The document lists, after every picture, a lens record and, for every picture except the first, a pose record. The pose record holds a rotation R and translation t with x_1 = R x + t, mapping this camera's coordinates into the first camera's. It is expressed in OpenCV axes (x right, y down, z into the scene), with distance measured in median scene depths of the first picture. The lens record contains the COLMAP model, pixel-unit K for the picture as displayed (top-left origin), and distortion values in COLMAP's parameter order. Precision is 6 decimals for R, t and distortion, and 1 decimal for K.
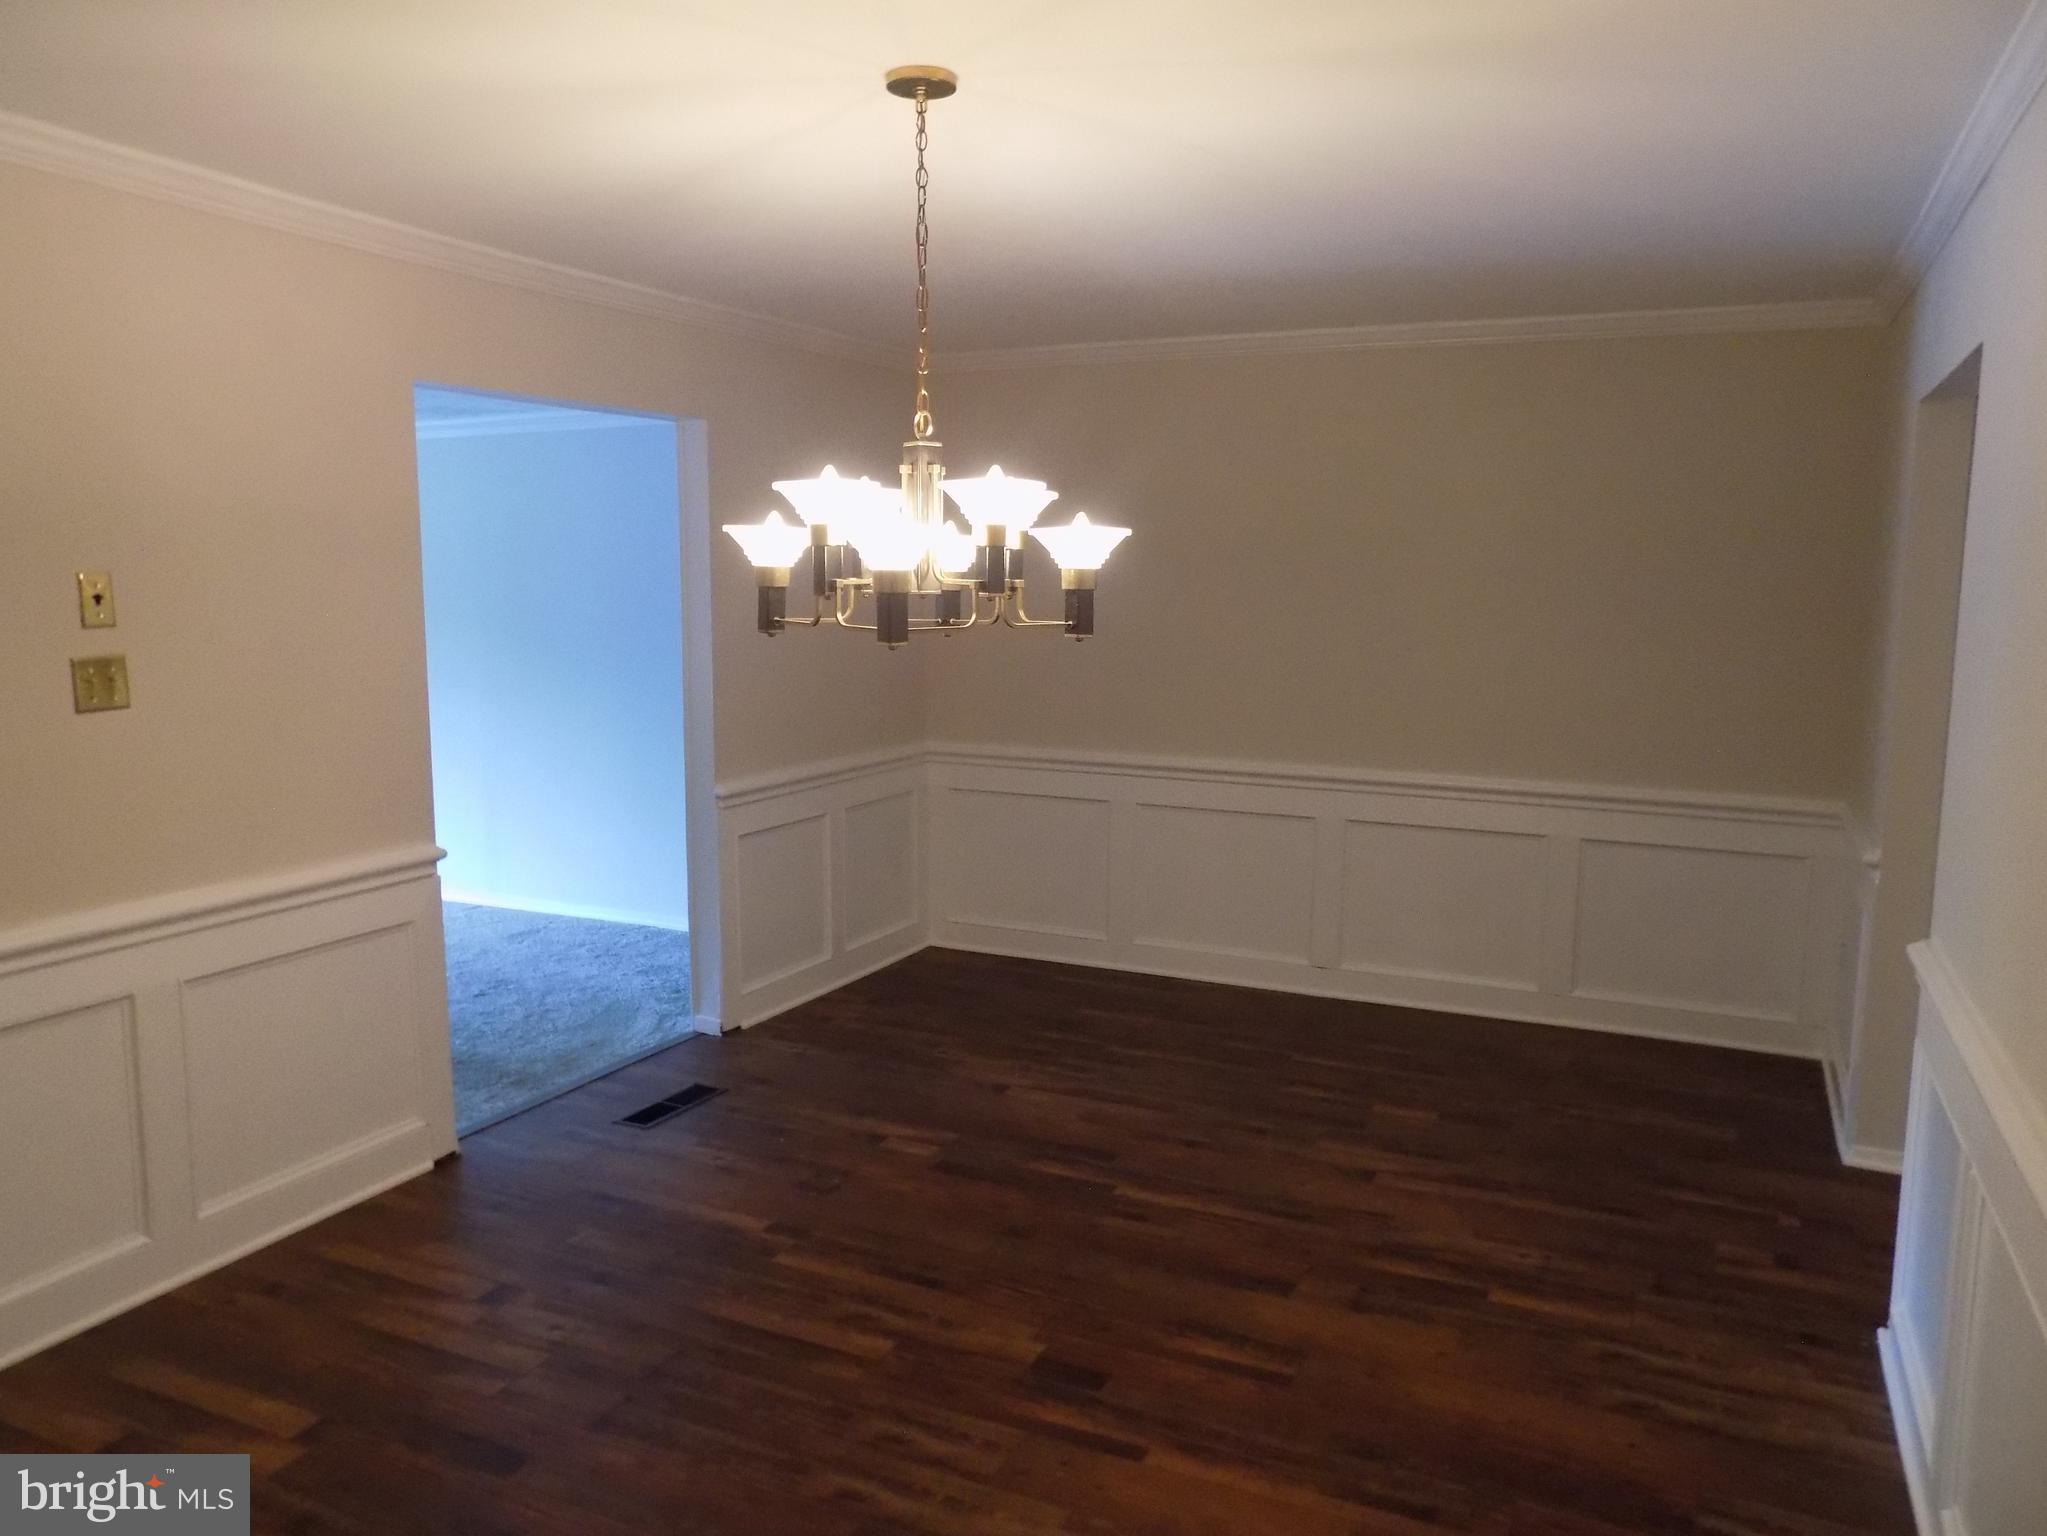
lens RADIAL K [[1506.6, 0, 1023.8], [0, 1506.6, 763.0], [0, 0, 1]] dist [-0.086194, 0.114833]
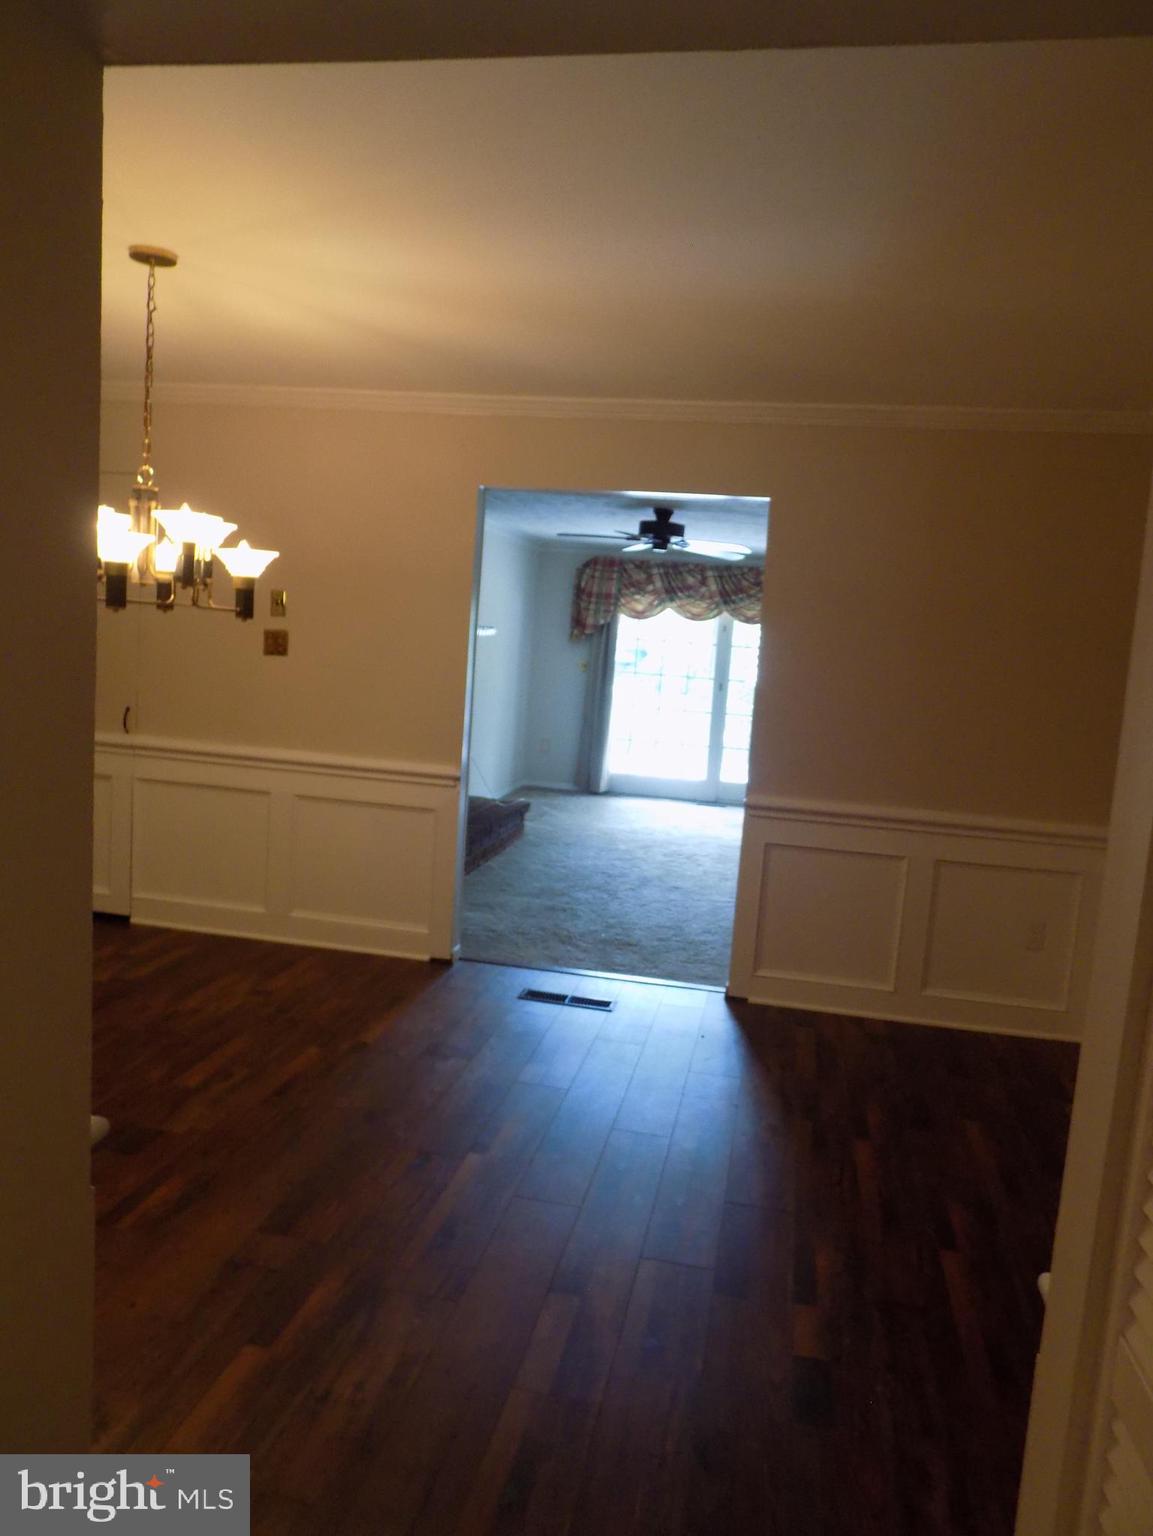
lens RADIAL K [[1138.5, 0, 576.5], [0, 1138.5, 768.0], [0, 0, 1]] dist [-0.058607, 0.065337]
pose [[0.235769, 0.128735, -0.963245, 1.060608], [-0.186886, 0.978693, 0.085057, -0.096098], [0.953670, 0.159963, 0.254804, 1.026727]]
